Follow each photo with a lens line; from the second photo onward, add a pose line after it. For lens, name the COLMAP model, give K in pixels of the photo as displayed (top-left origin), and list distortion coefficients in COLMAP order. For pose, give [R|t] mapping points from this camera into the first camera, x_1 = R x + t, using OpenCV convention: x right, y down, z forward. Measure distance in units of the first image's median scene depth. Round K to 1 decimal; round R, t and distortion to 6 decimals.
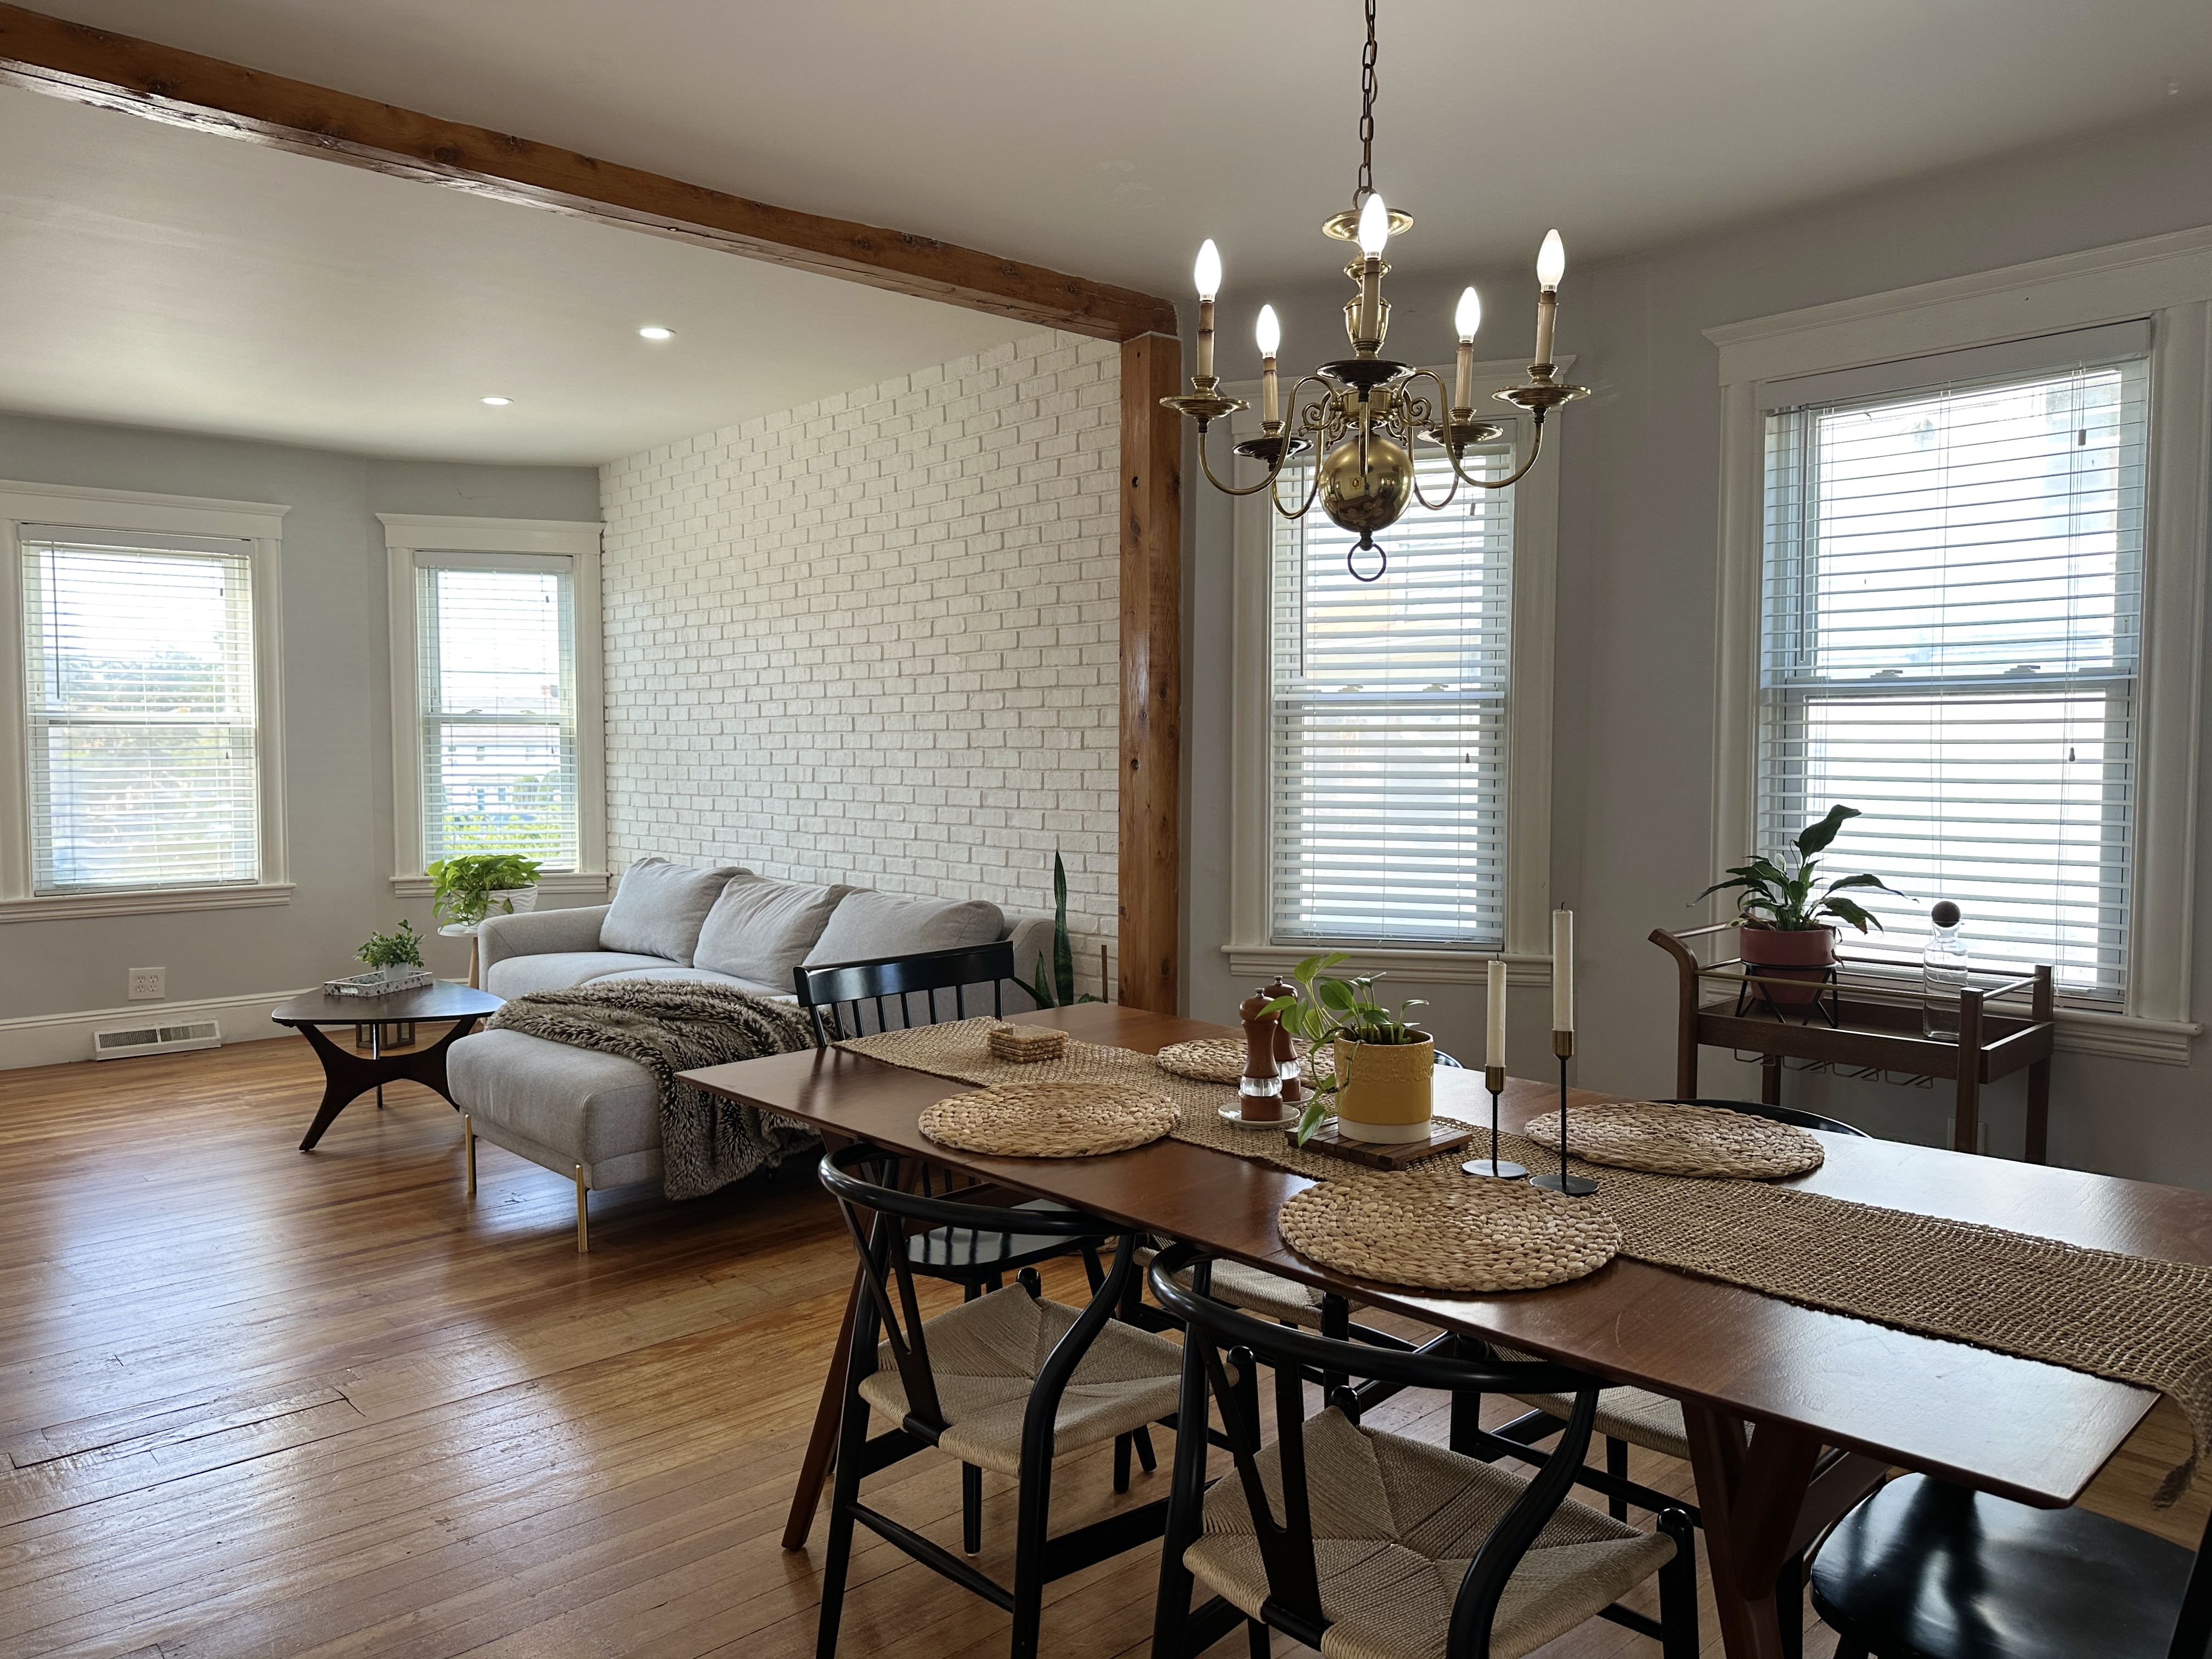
lens RADIAL K [[1549.0, 0, 1107.1], [0, 1549.0, 845.3], [0, 0, 1]] dist [0.145105, -0.247219]
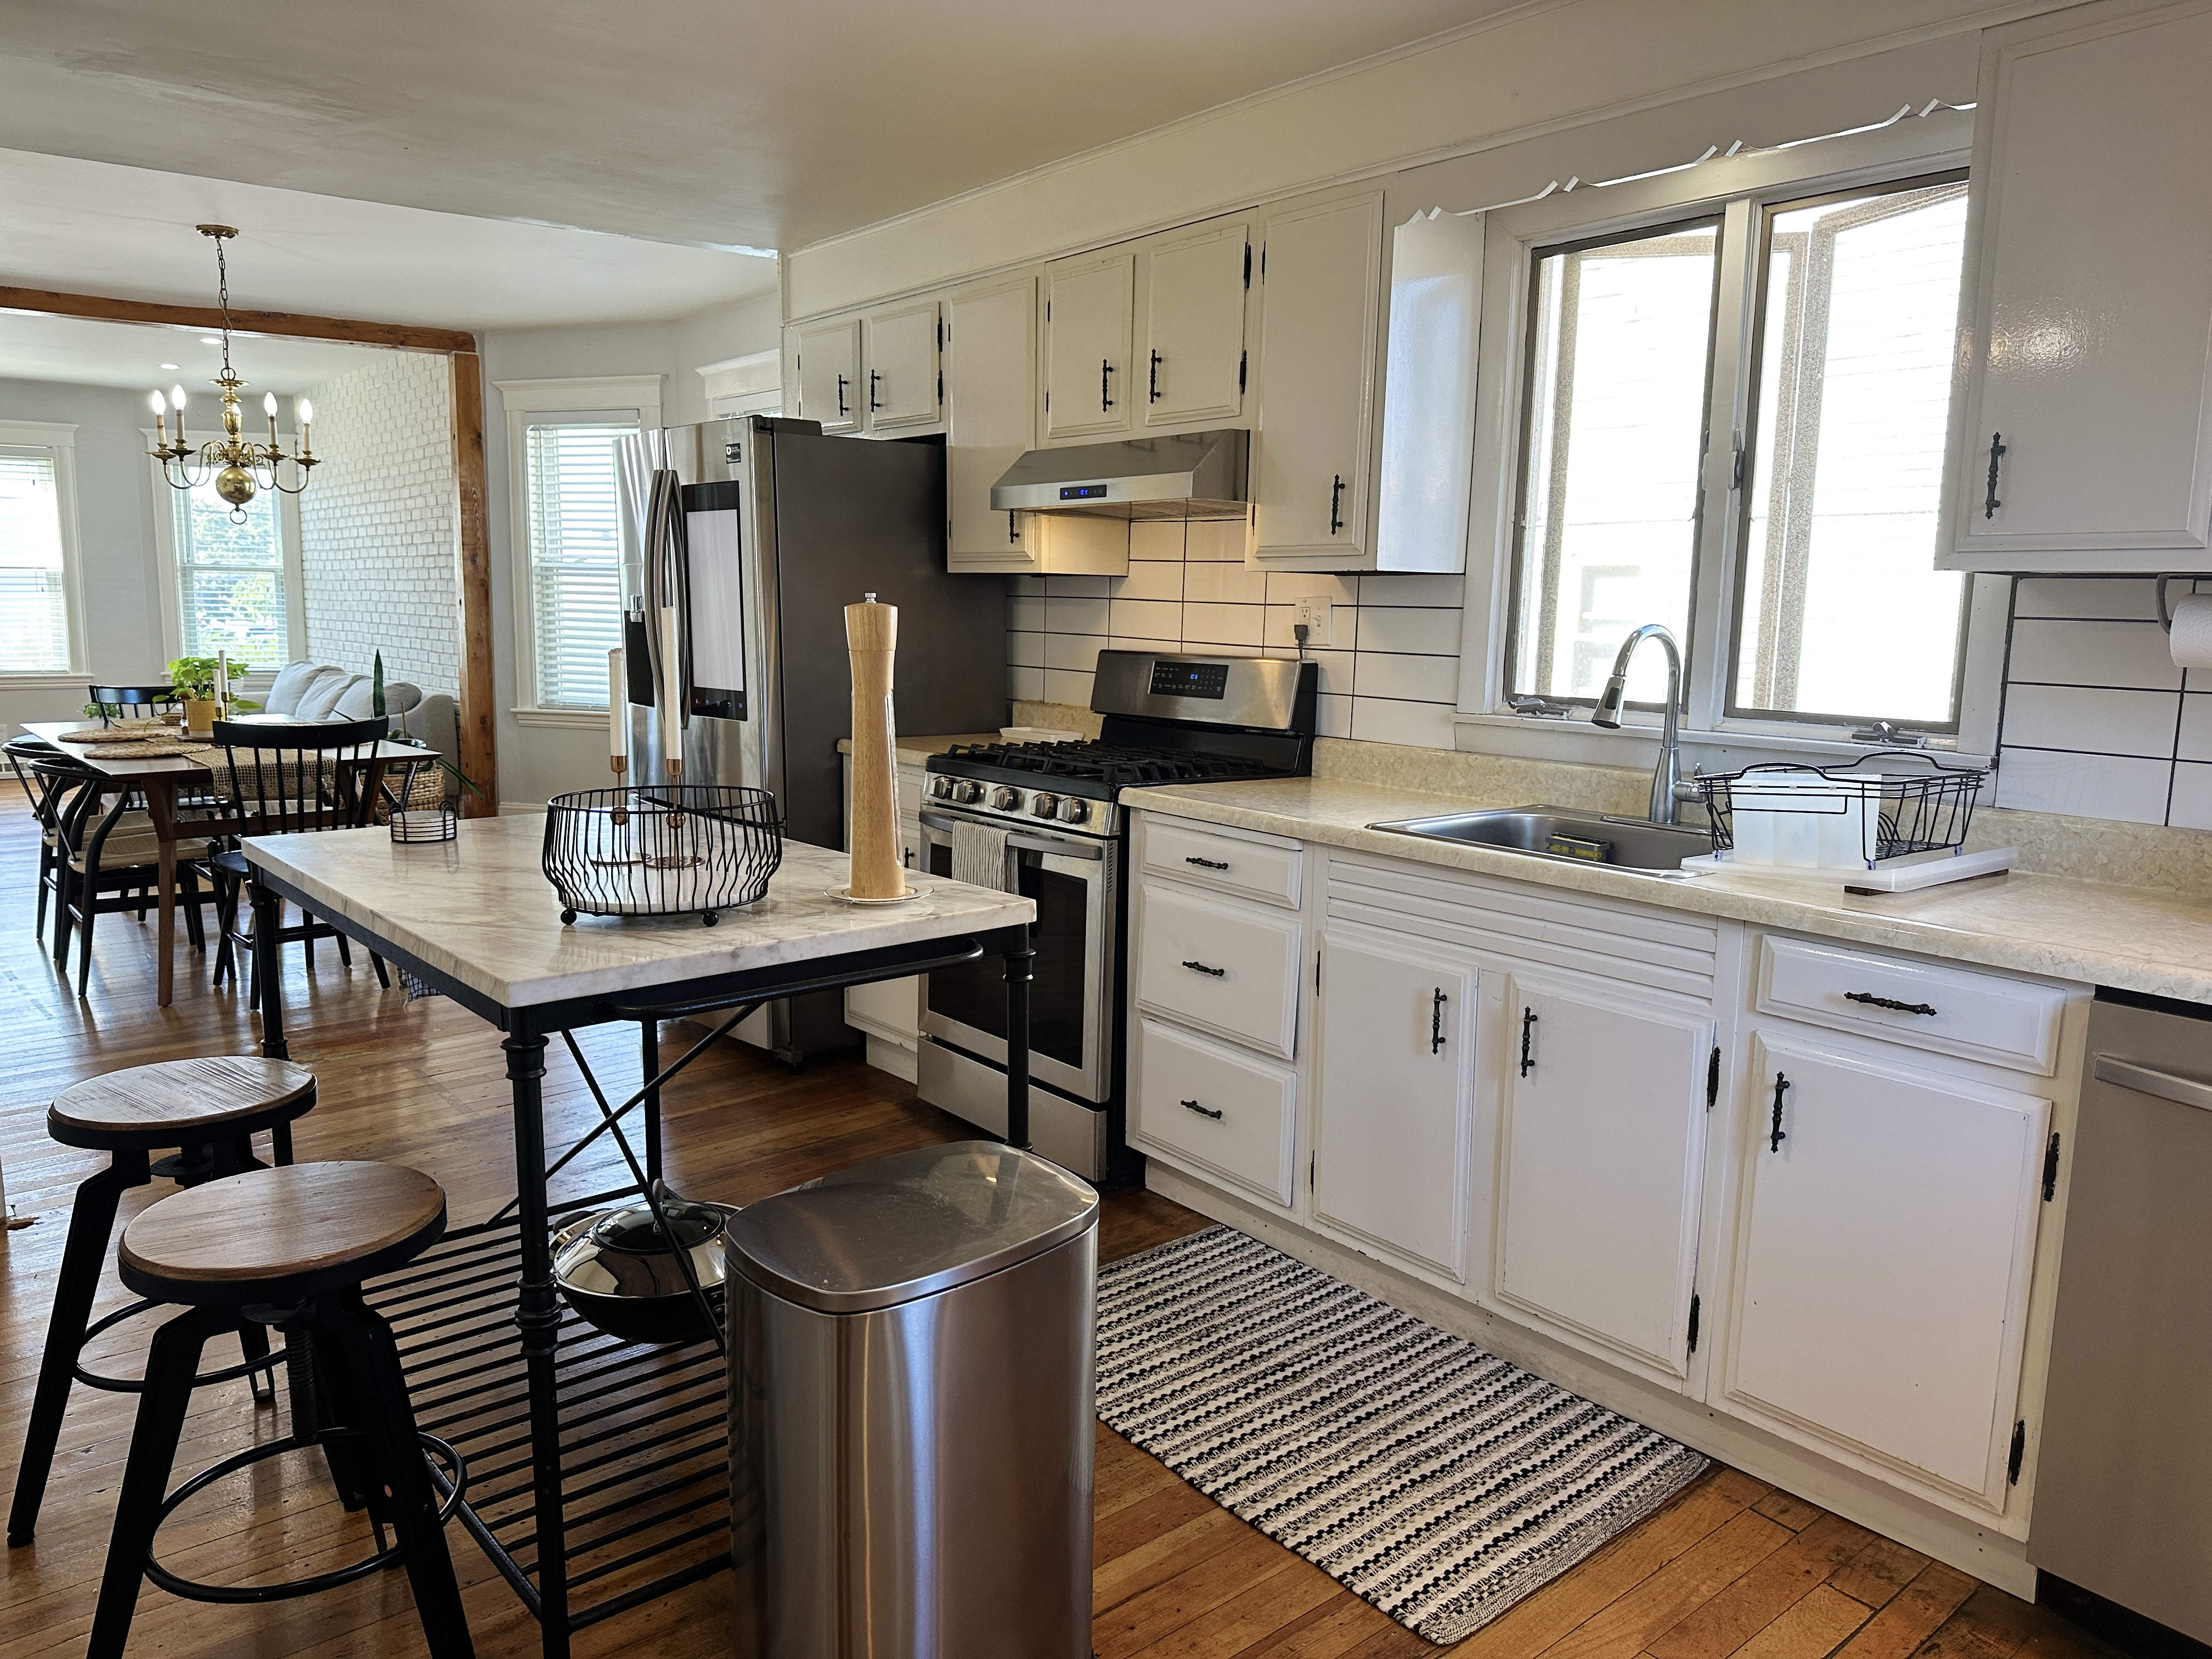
lens RADIAL K [[1567.7, 0, 1110.1], [0, 1567.7, 834.4], [0, 0, 1]] dist [-0.000841, -0.005770]
pose [[0.998367, 0.025658, -0.051044, 0.712860], [-0.021086, 0.995883, 0.088164, 0.031198], [0.053096, -0.086943, 0.994797, -0.612807]]
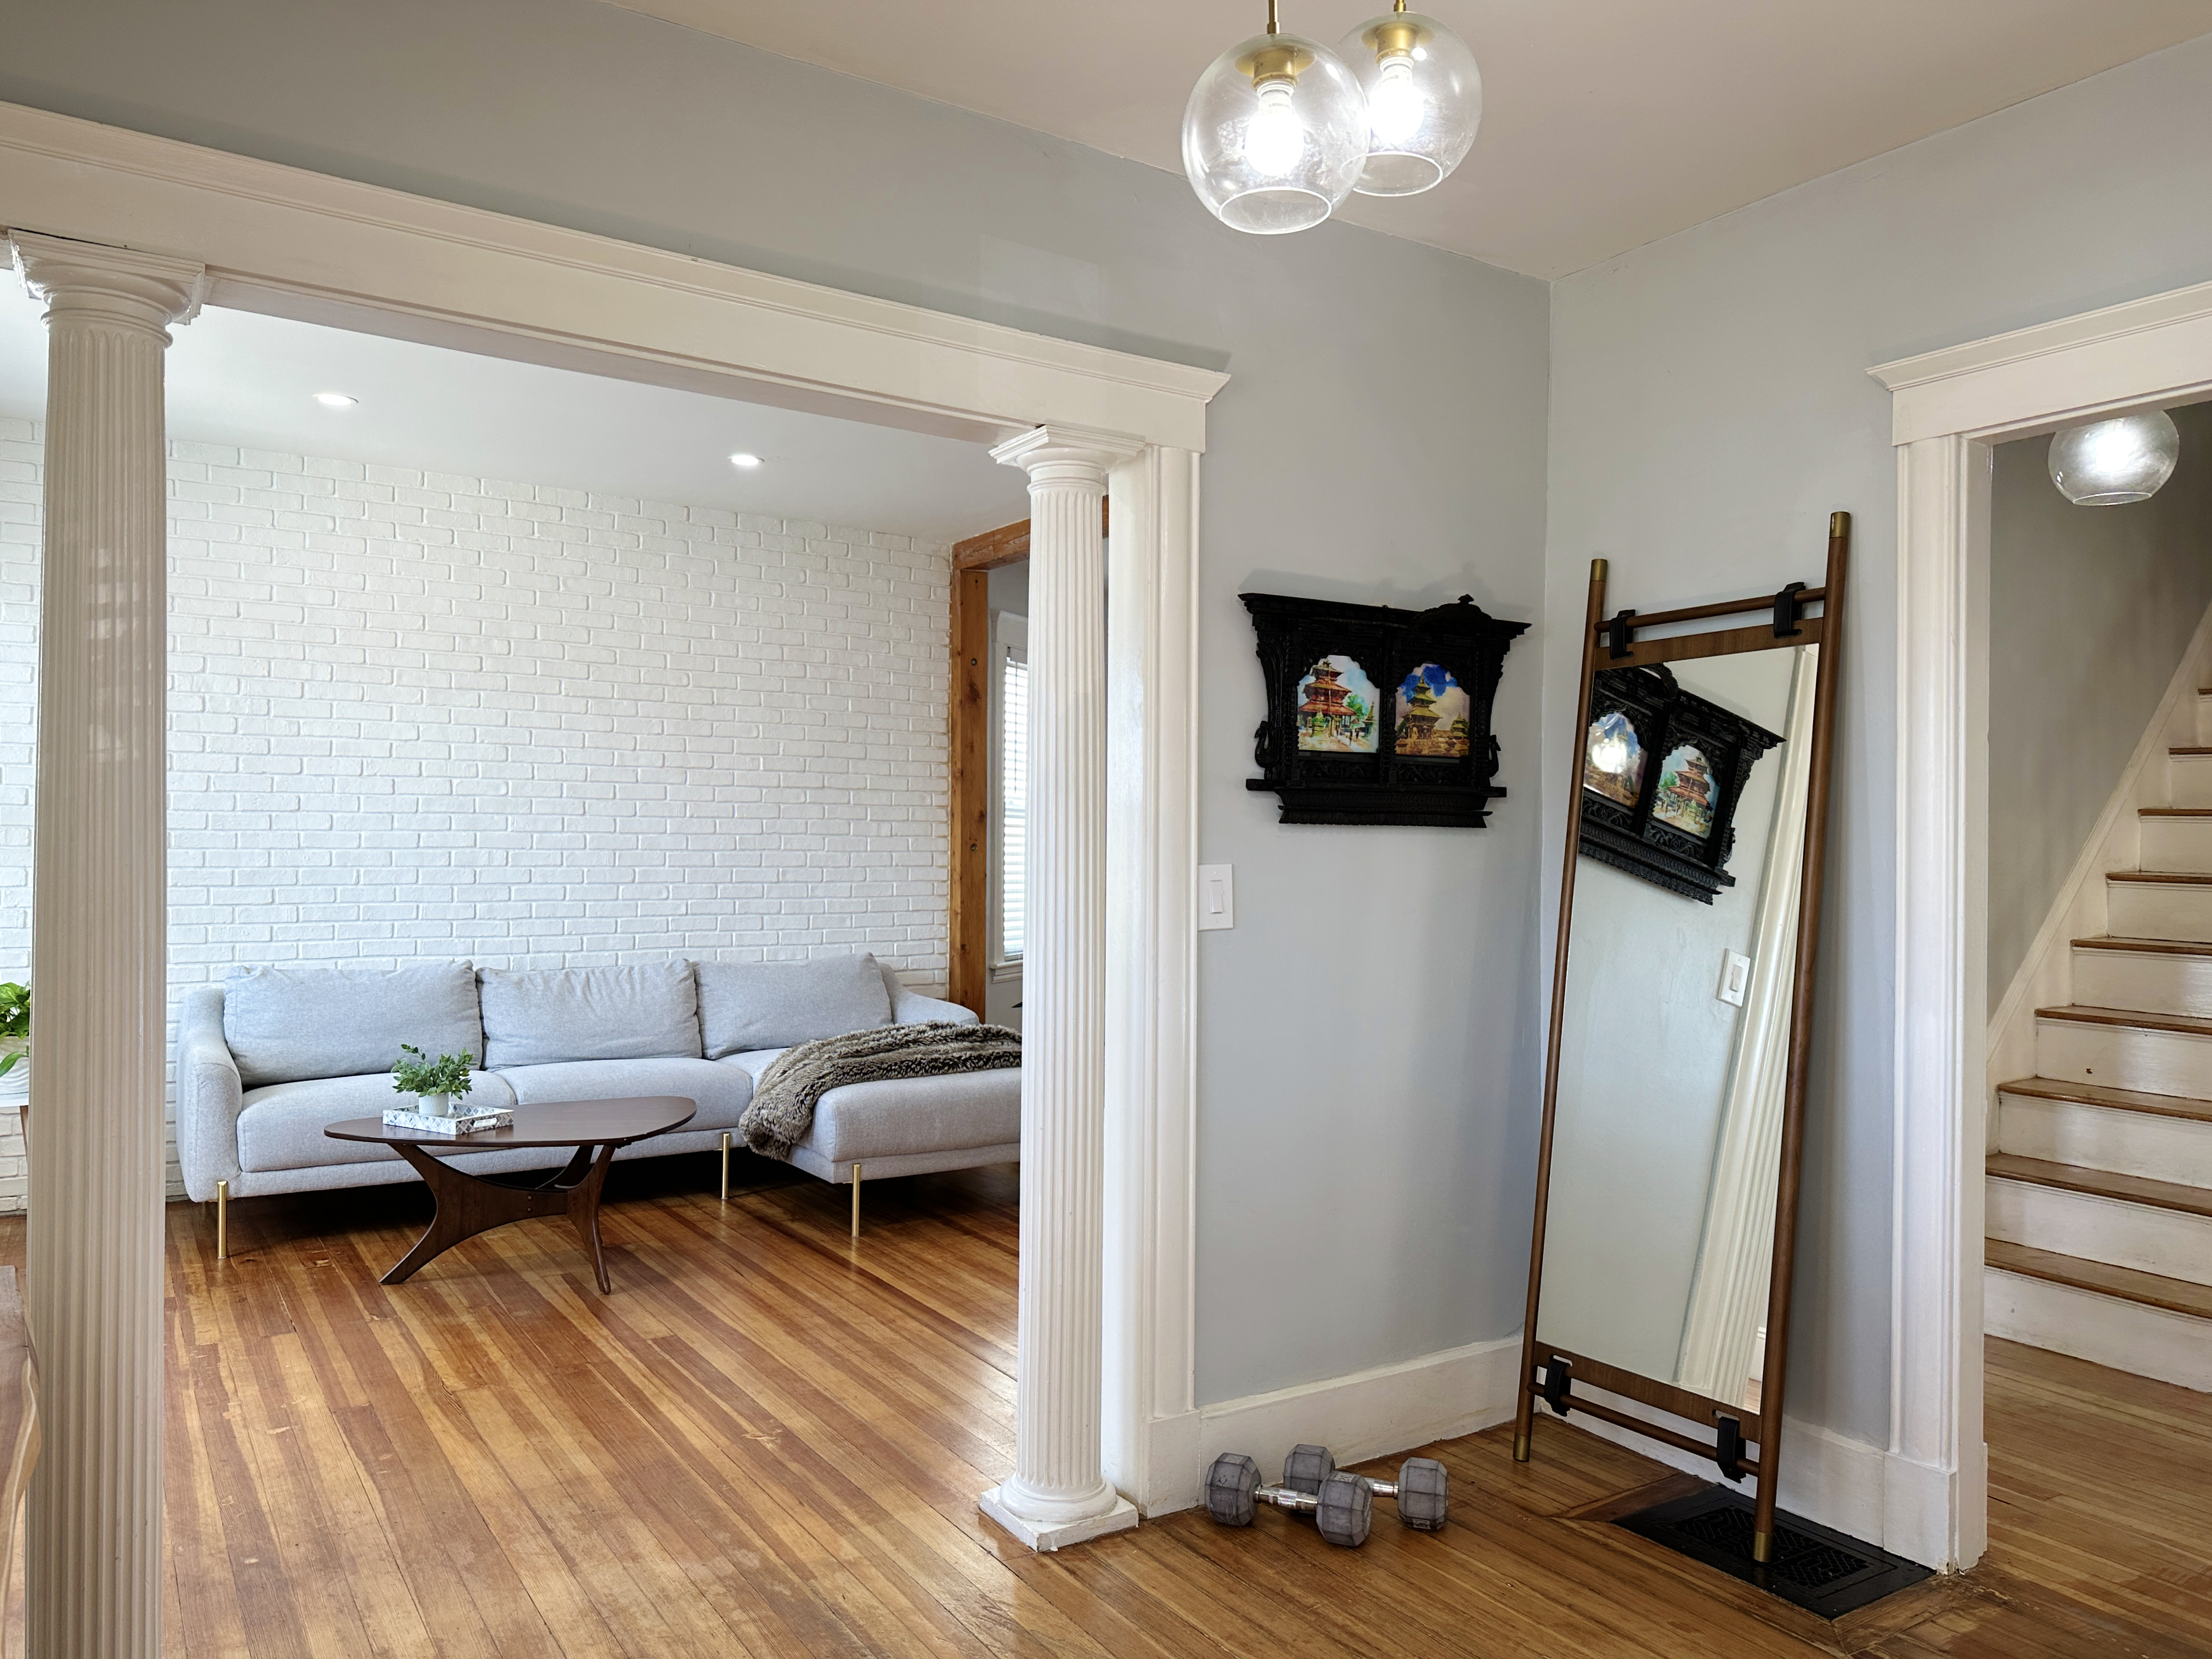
lens RADIAL K [[1549.0, 0, 1107.1], [0, 1549.0, 845.3], [0, 0, 1]] dist [0.145105, -0.247219]
pose [[0.165157, 0.003635, 0.986261, -1.225503], [0.051205, 0.998613, -0.012255, -0.024982], [-0.984937, 0.052526, 0.164742, 0.536492]]
